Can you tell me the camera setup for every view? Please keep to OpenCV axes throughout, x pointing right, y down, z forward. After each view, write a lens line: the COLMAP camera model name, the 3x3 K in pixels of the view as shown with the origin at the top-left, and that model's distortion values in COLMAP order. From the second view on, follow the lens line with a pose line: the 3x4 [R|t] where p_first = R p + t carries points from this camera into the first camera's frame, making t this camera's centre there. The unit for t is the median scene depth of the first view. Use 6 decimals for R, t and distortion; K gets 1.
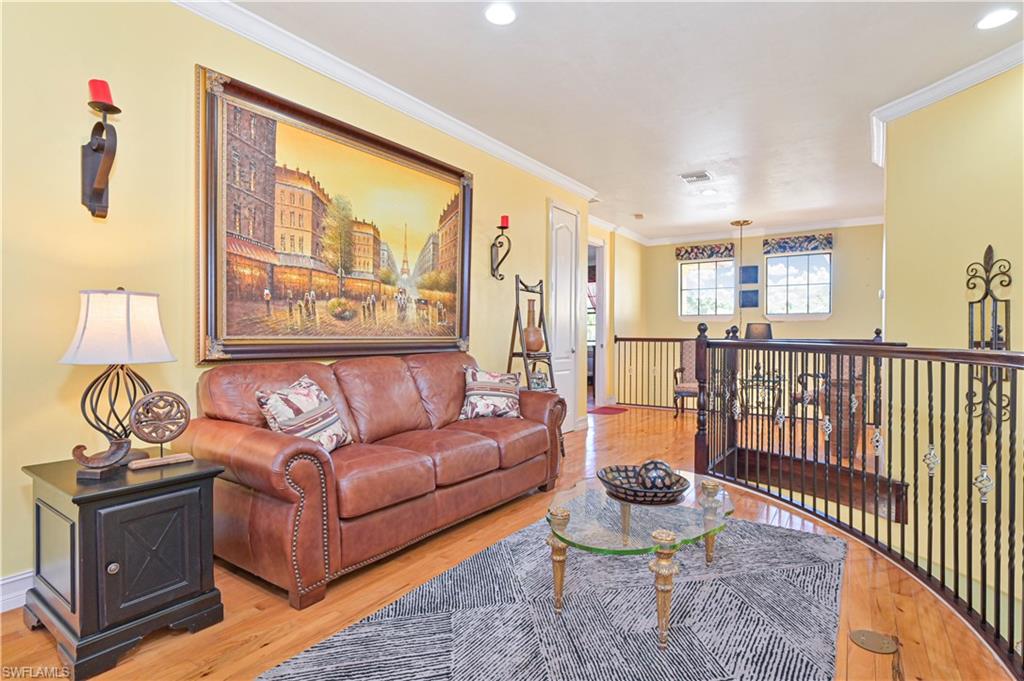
lens RADIAL K [[515.6, 0, 510.7], [0, 515.6, 339.2], [0, 0, 1]] dist [-0.000651, -0.000044]
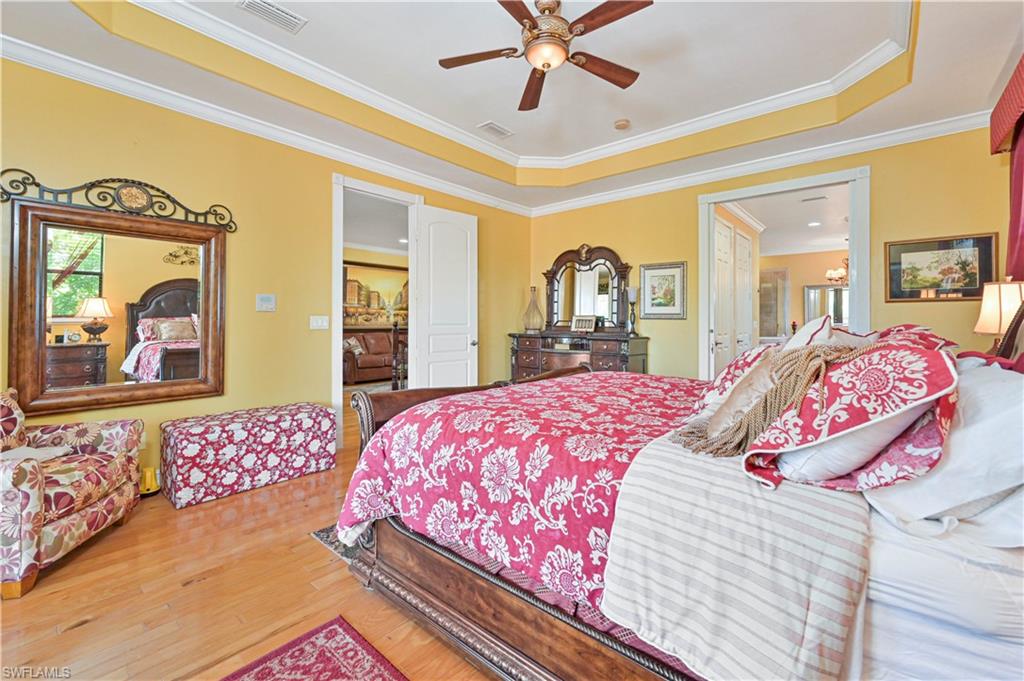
lens RADIAL K [[431.8, 0, 520.7], [0, 431.8, 317.5], [0, 0, 1]] dist [-0.002935, -0.000889]
pose [[0.996399, 0.002481, -0.084751, 0.879328], [-0.003710, 0.999890, -0.014346, -0.025799], [0.084706, 0.014609, 0.996299, -1.655422]]
